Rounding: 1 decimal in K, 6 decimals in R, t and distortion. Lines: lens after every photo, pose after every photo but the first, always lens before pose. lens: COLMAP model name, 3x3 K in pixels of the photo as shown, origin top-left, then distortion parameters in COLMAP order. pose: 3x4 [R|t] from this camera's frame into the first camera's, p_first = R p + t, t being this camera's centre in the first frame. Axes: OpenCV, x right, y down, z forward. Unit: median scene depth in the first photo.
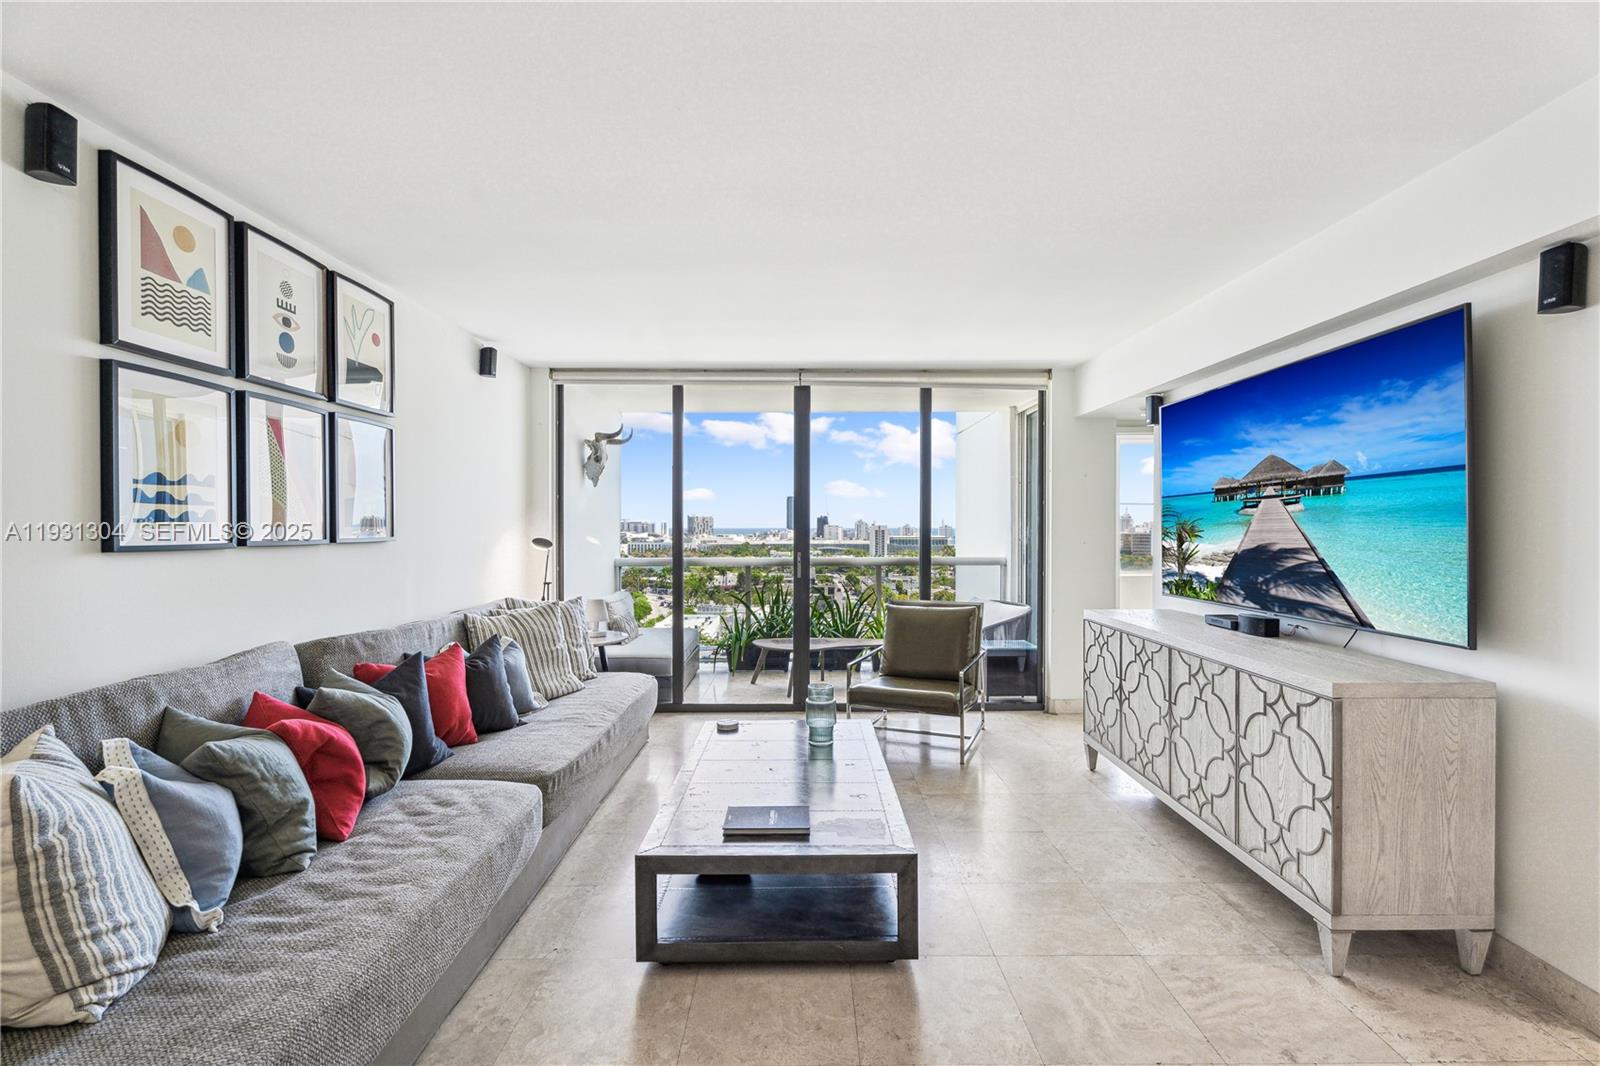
lens RADIAL K [[719.0, 0, 789.2], [0, 719.0, 527.4], [0, 0, 1]] dist [-0.001336, -0.000006]
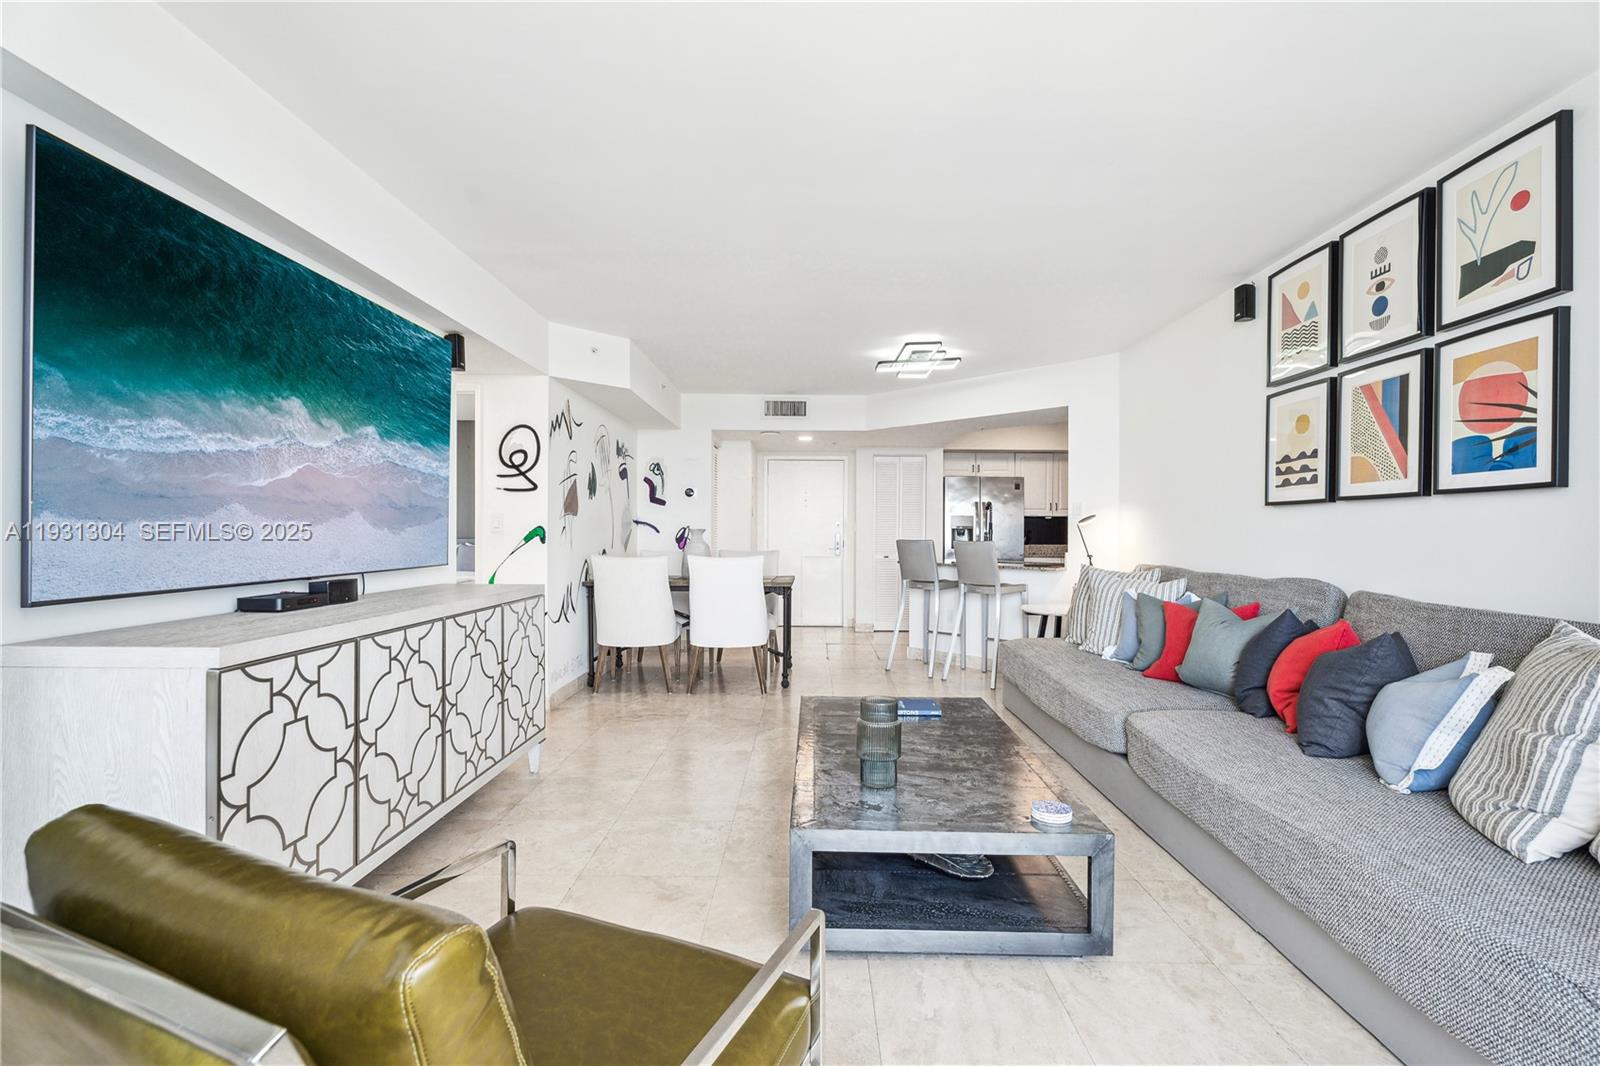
lens RADIAL K [[719.0, 0, 801.2], [0, 719.0, 538.5], [0, 0, 1]] dist [-0.001336, -0.000006]
pose [[-0.999667, -0.007507, -0.024689, 0.174807], [-0.007610, 0.999963, 0.004063, 0.087027], [0.024657, 0.004249, -0.999687, 2.053533]]
